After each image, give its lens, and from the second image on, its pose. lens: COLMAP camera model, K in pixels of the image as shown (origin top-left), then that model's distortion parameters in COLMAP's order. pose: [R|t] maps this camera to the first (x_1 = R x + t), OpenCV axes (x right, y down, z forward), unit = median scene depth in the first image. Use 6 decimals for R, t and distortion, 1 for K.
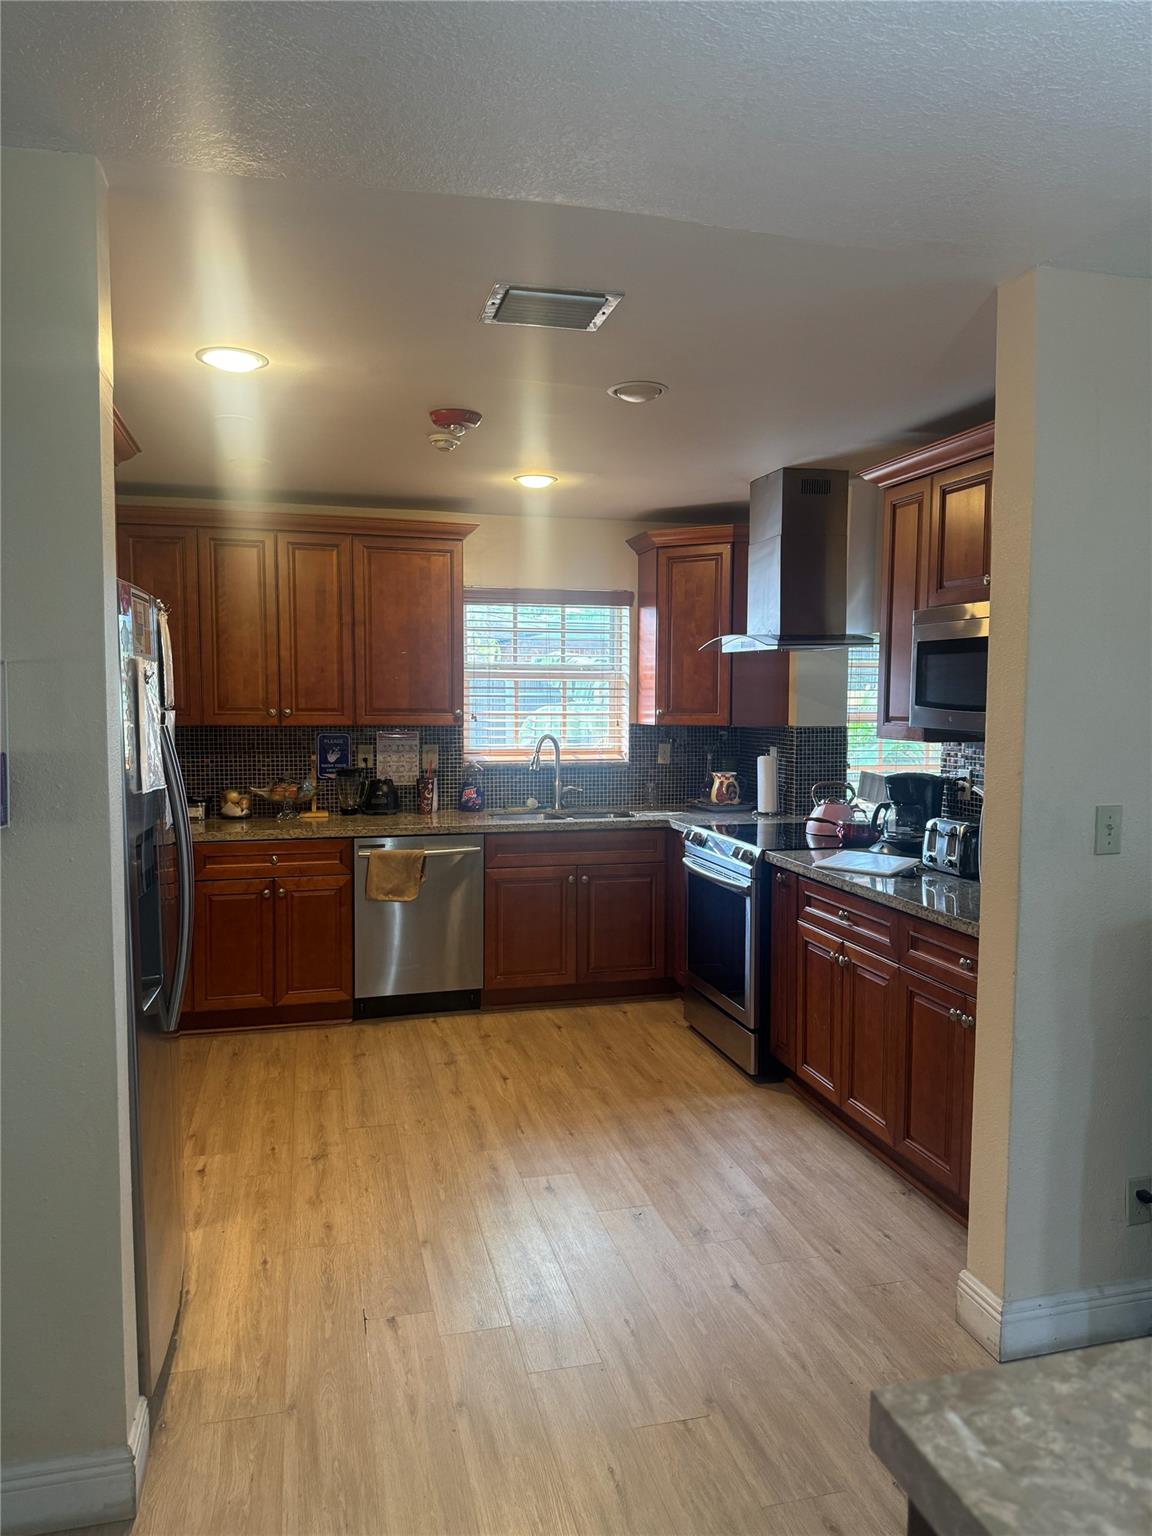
lens RADIAL K [[1069.5, 0, 575.2], [0, 1069.5, 768.2], [0, 0, 1]] dist [0.013861, 0.000663]
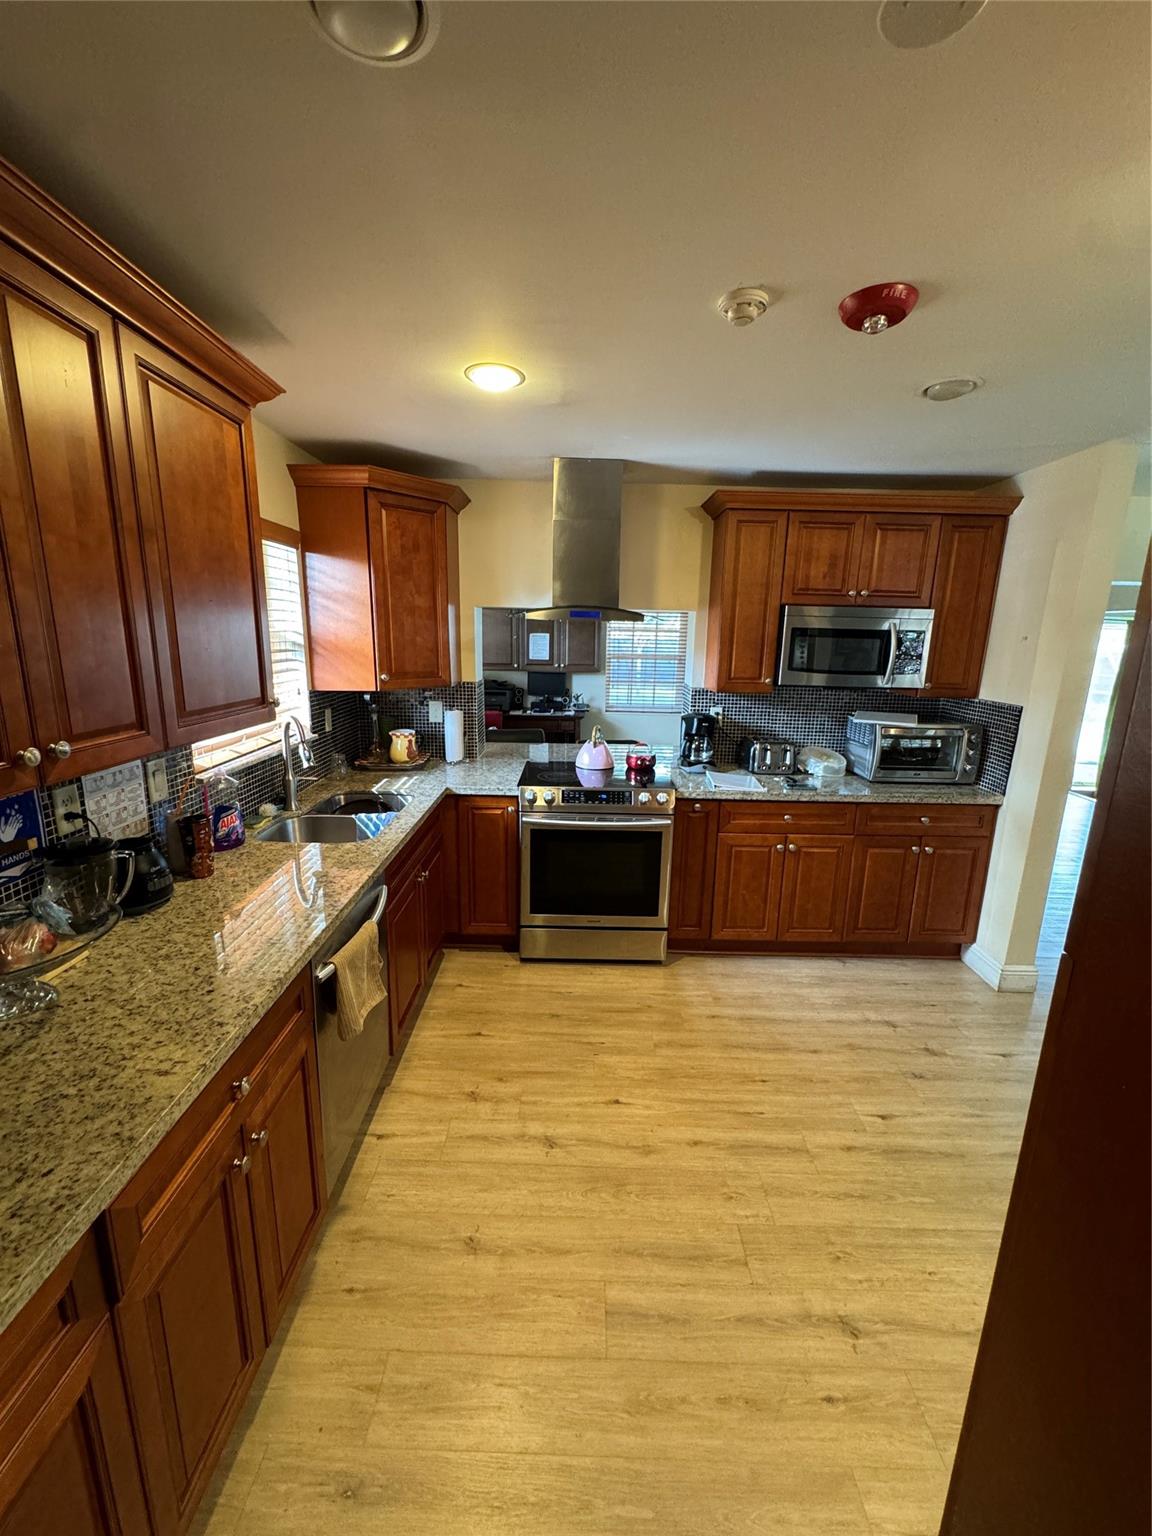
lens RADIAL K [[615.2, 0, 574.3], [0, 615.2, 768.1], [0, 0, 1]] dist [-0.011967, 0.001161]
pose [[0.260429, -0.208733, 0.942660, -0.481943], [0.053488, 0.977970, 0.201775, -0.089880], [-0.964010, -0.002127, 0.265857, 0.852914]]
